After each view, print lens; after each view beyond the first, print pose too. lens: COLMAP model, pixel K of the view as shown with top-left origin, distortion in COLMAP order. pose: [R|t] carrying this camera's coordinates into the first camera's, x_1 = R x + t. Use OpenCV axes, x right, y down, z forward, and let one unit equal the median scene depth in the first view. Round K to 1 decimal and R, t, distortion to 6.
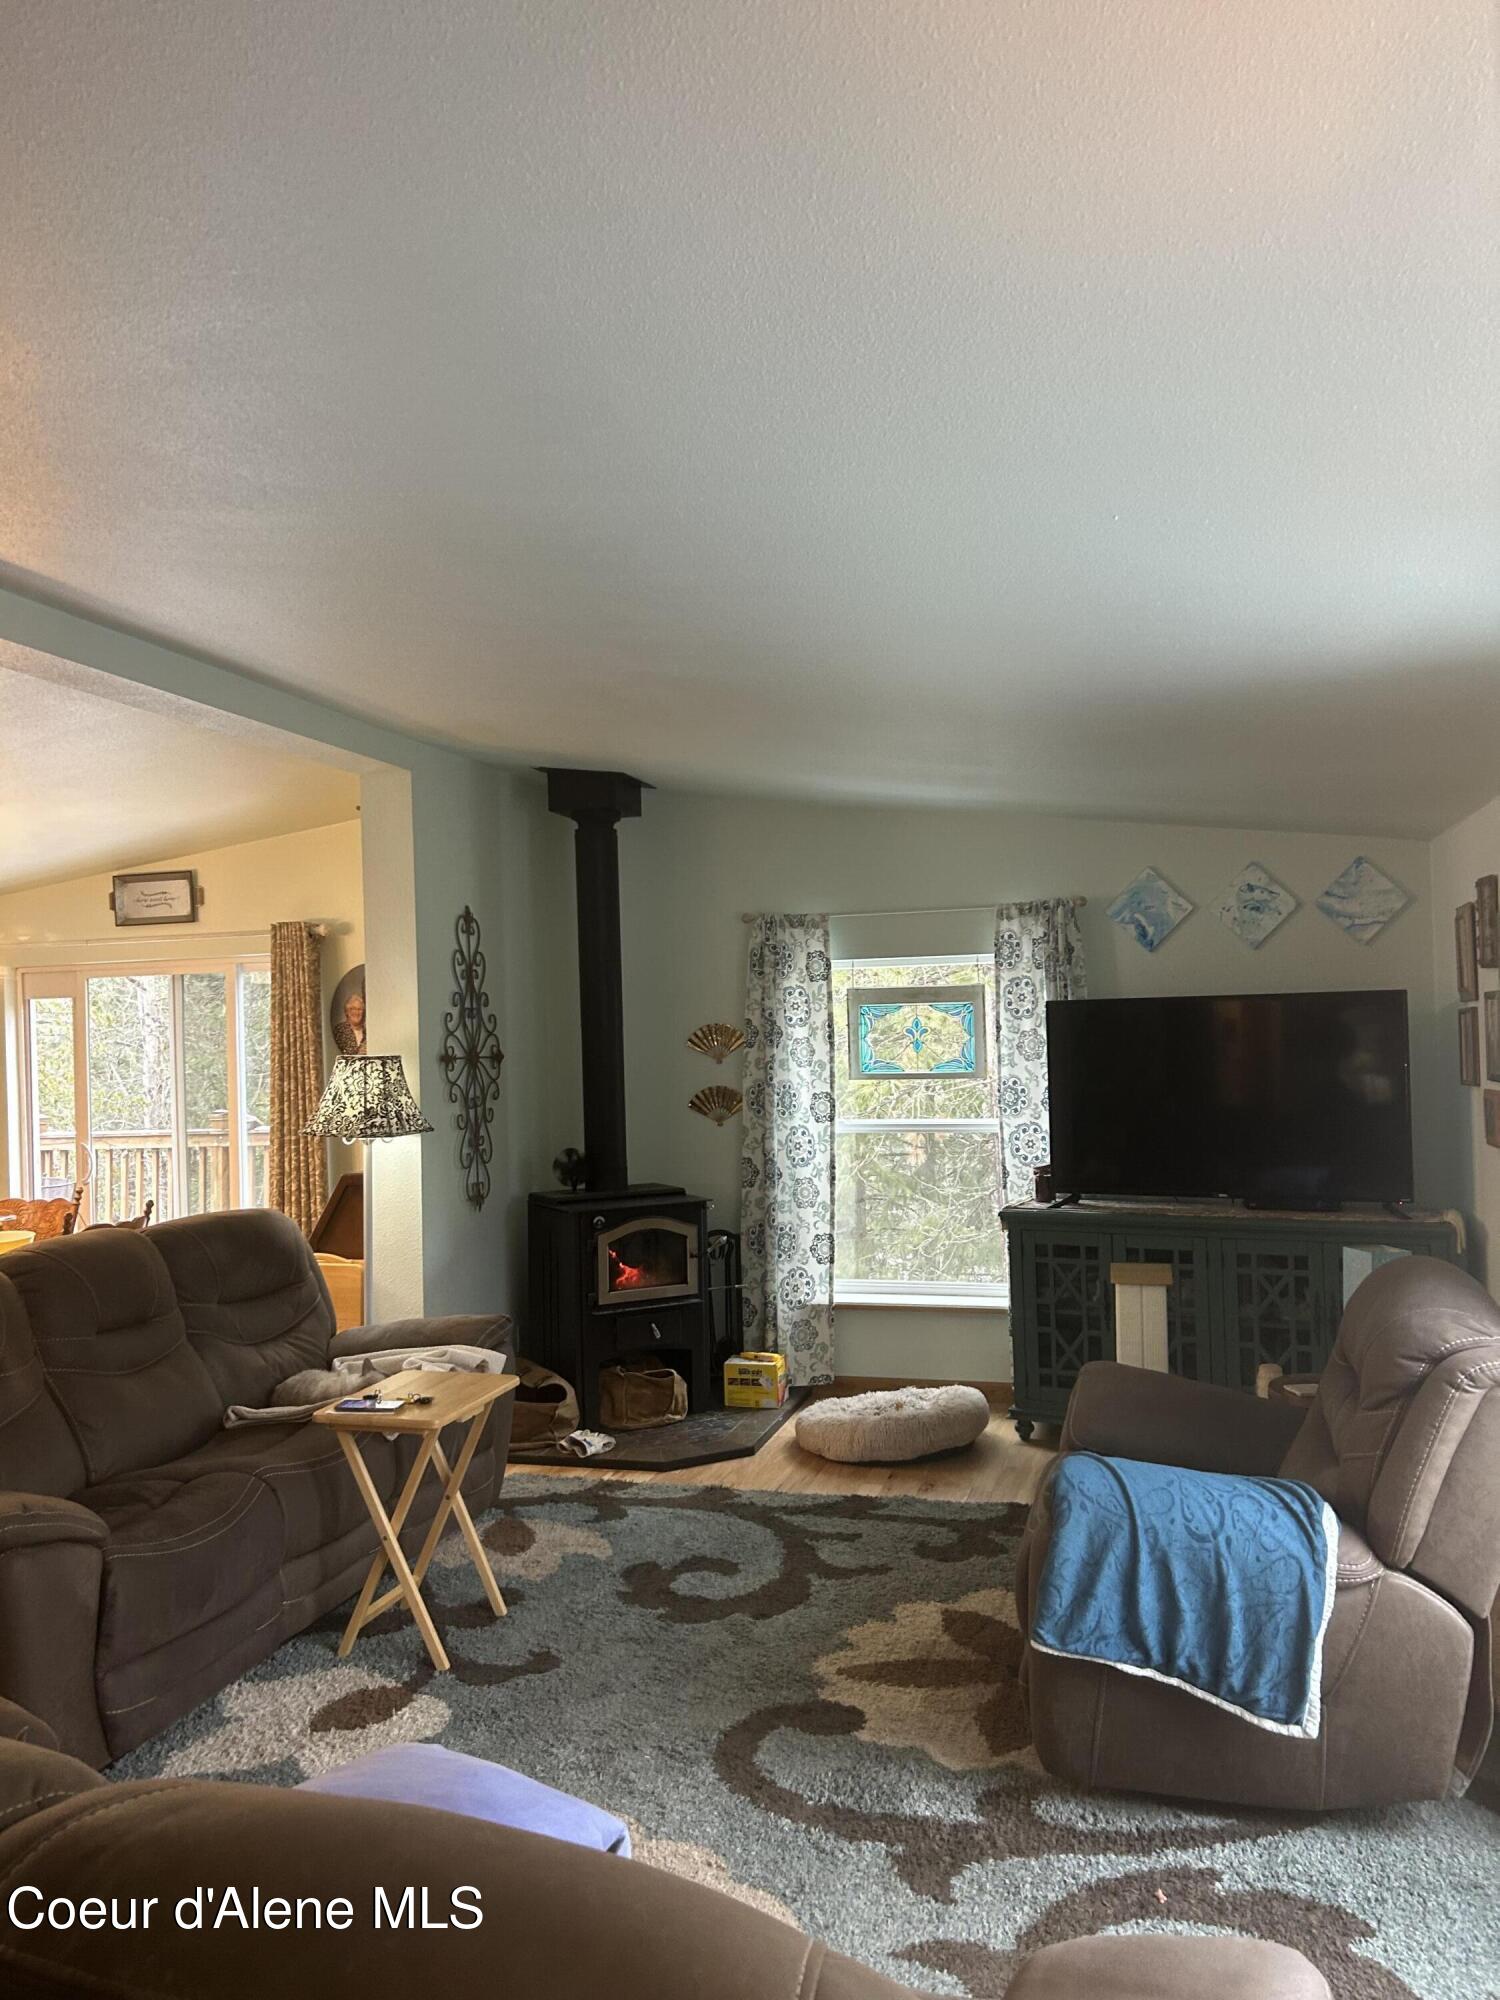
lens RADIAL K [[1505.8, 0, 753.2], [0, 1505.8, 1010.2], [0, 0, 1]] dist [0.039811, -0.005383]
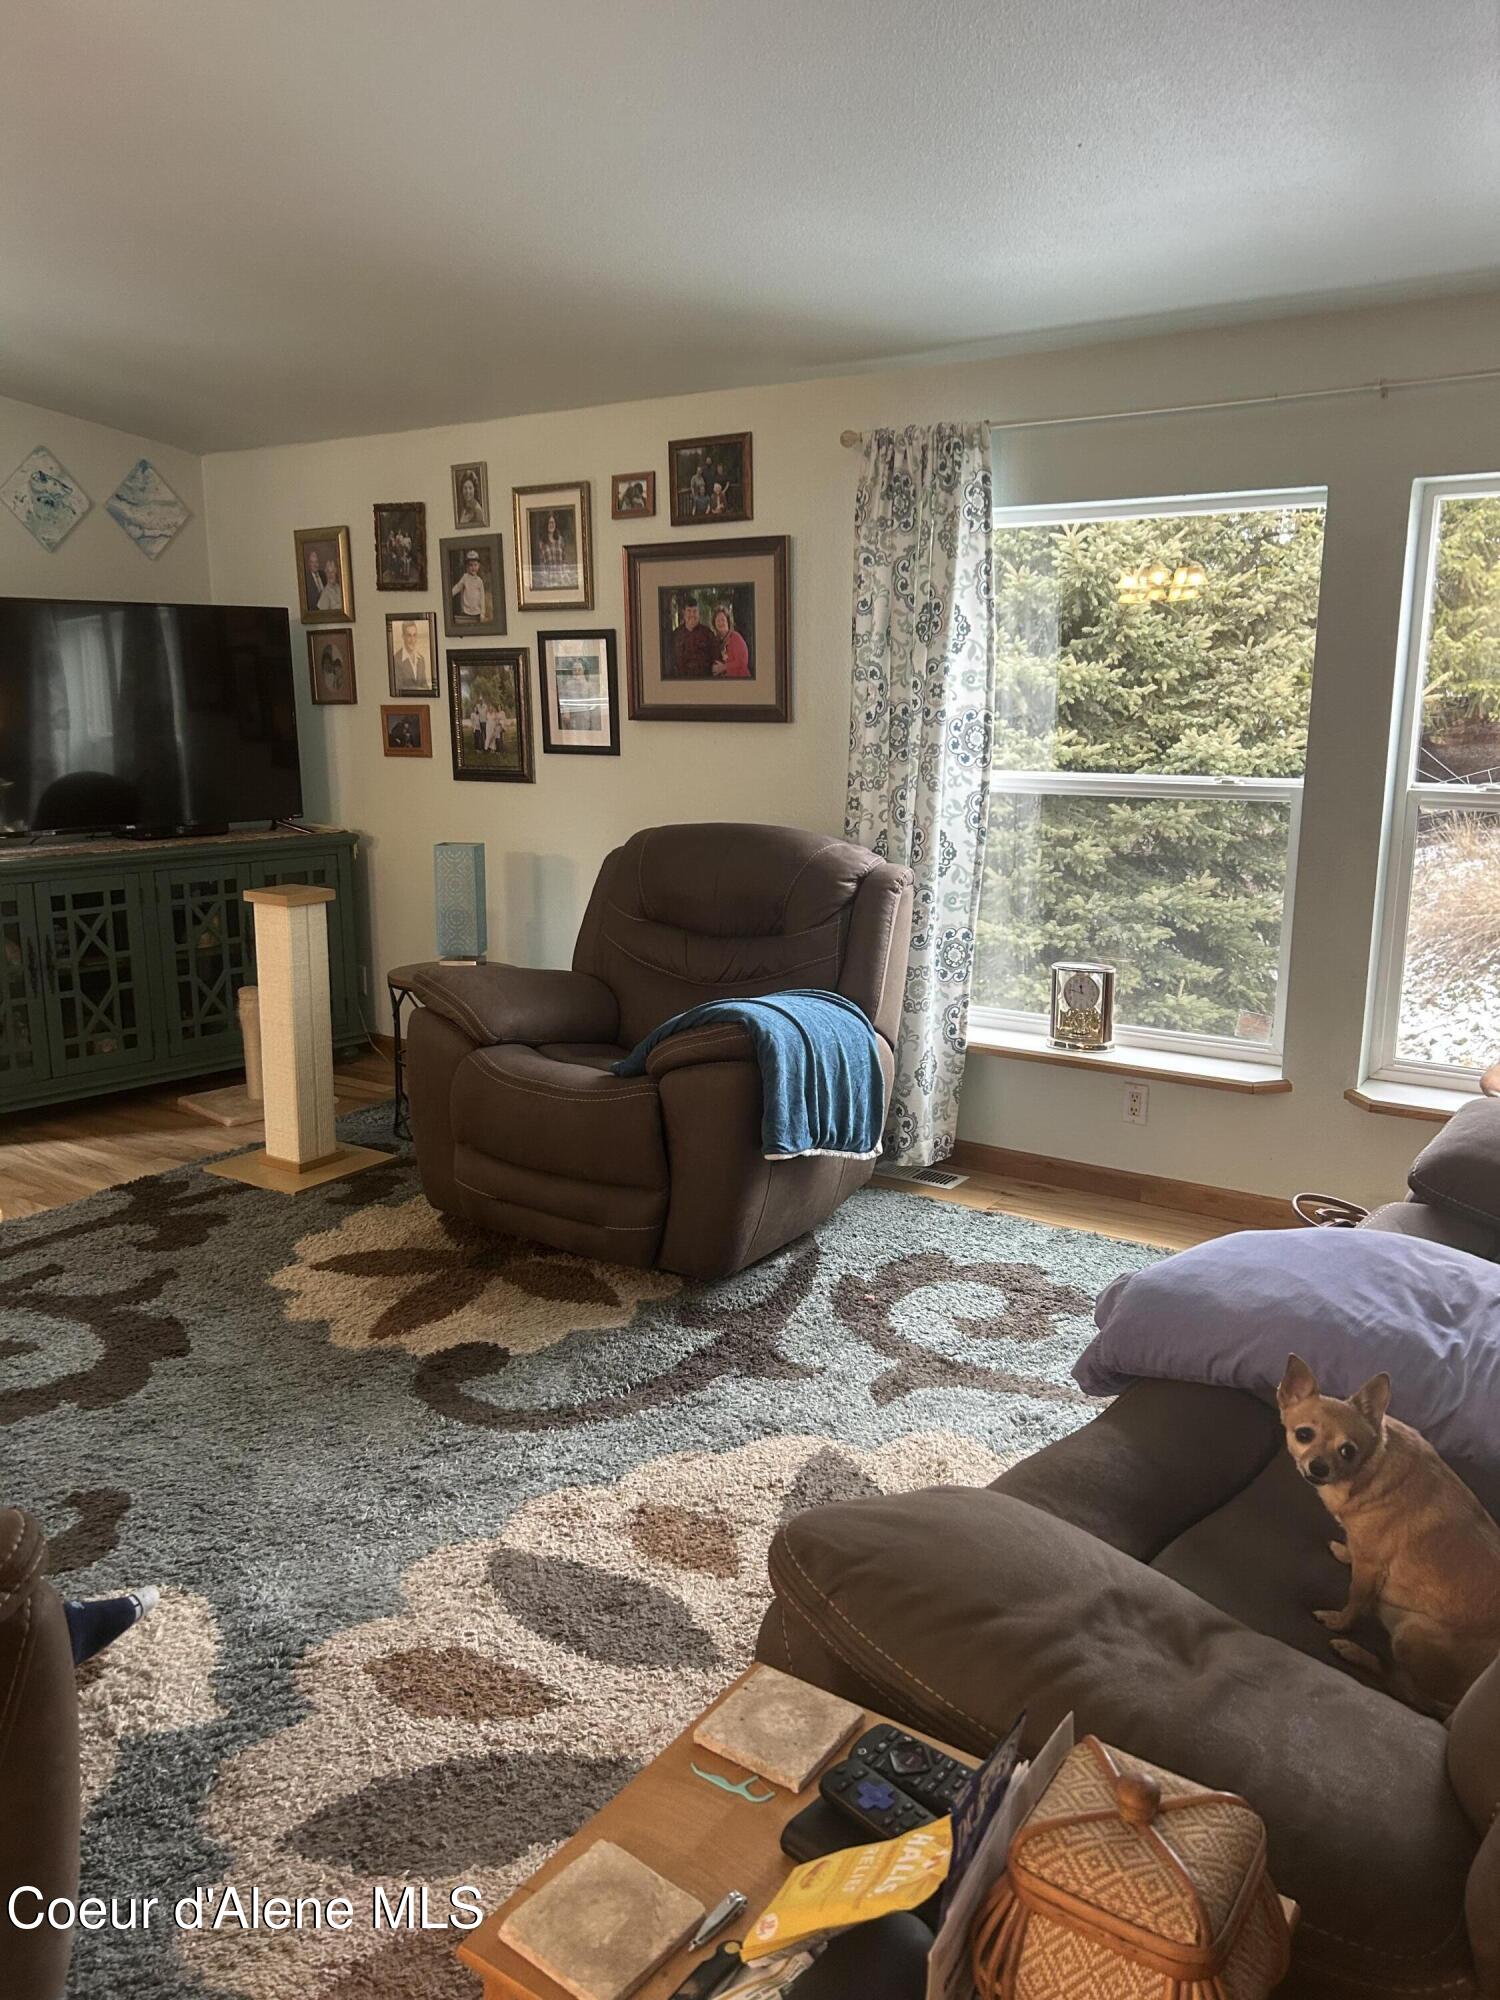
lens RADIAL K [[1505.8, 0, 750.5], [0, 1505.8, 1002.5], [0, 0, 1]] dist [0.039811, -0.005383]
pose [[0.310378, -0.181111, 0.933201, -0.556484], [-0.020867, 0.980149, 0.197163, 0.045113], [-0.950384, -0.080668, 0.300437, 0.430910]]
